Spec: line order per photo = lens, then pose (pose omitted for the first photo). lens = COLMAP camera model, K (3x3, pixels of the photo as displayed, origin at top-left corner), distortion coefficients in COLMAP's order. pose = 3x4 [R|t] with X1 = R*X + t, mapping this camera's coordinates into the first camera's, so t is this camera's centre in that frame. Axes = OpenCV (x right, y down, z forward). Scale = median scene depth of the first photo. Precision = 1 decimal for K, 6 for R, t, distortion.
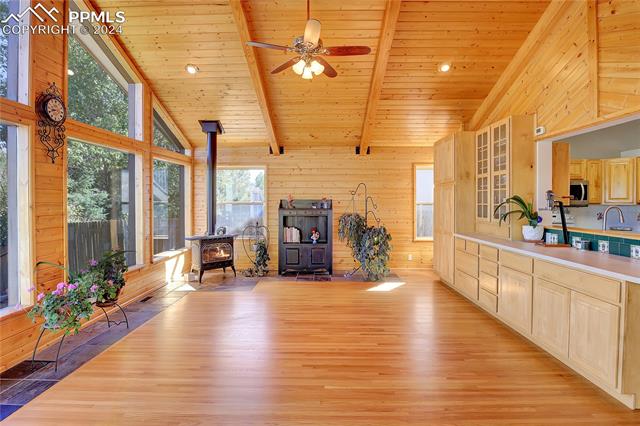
lens RADIAL K [[318.1, 0, 318.5], [0, 318.1, 208.8], [0, 0, 1]] dist [-0.027826, -0.000847]
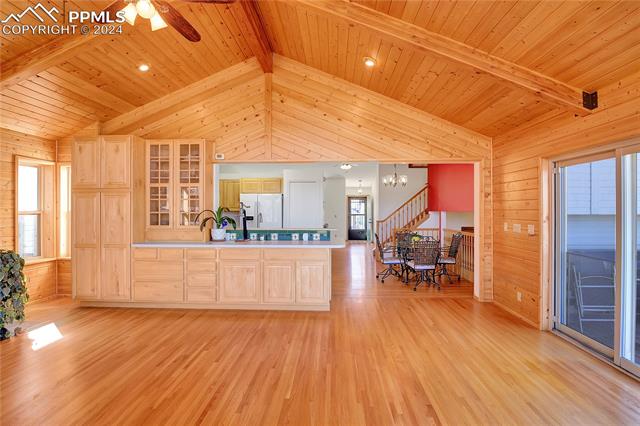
lens RADIAL K [[318.1, 0, 320.1], [0, 318.1, 210.5], [0, 0, 1]] dist [-0.027826, -0.000847]
pose [[0.025253, -0.001720, 0.999680, -0.458109], [0.023073, 0.999733, 0.001137, -0.009551], [-0.999415, 0.023037, 0.025286, 0.408851]]
